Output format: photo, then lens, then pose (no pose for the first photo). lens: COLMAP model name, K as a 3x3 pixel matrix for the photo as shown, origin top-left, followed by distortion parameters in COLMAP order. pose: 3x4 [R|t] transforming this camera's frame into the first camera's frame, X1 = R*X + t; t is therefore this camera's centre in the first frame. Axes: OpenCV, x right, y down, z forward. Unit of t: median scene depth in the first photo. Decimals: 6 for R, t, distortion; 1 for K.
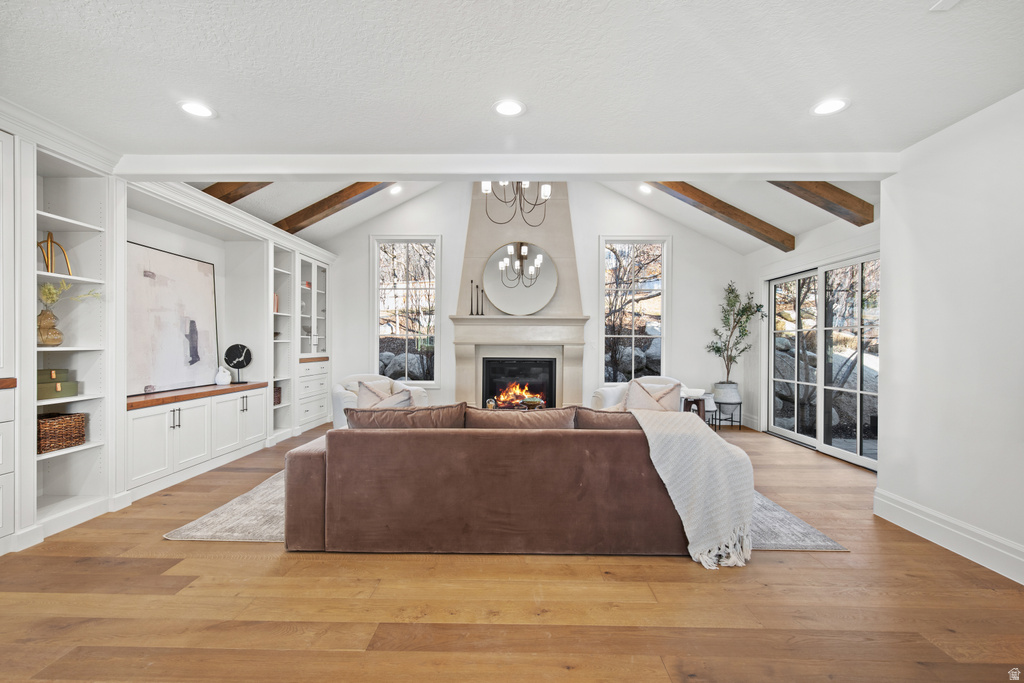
lens RADIAL K [[477.3, 0, 512.0], [0, 477.3, 341.5], [0, 0, 1]] dist [-0.001782, -0.000574]
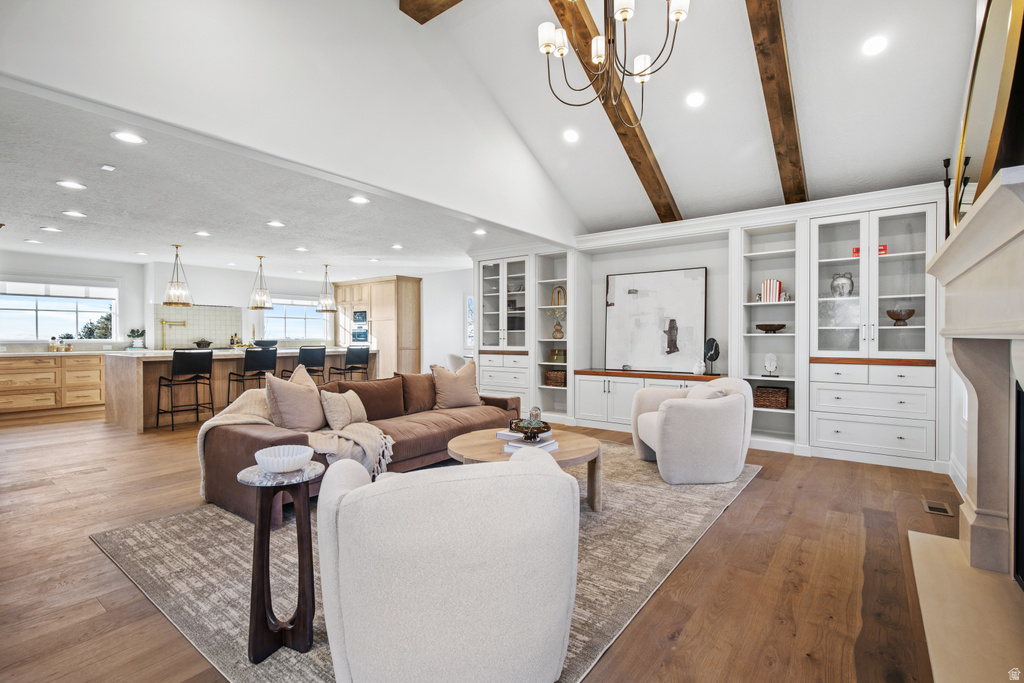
lens RADIAL K [[471.7, 0, 512.0], [0, 471.7, 341.5], [0, 0, 1]] dist [0.000254, -0.000416]
pose [[-0.595727, 0.003931, -0.803177, 0.599419], [0.002947, 0.999992, 0.002709, 0.010455], [0.803181, -0.000753, -0.595734, 1.430152]]
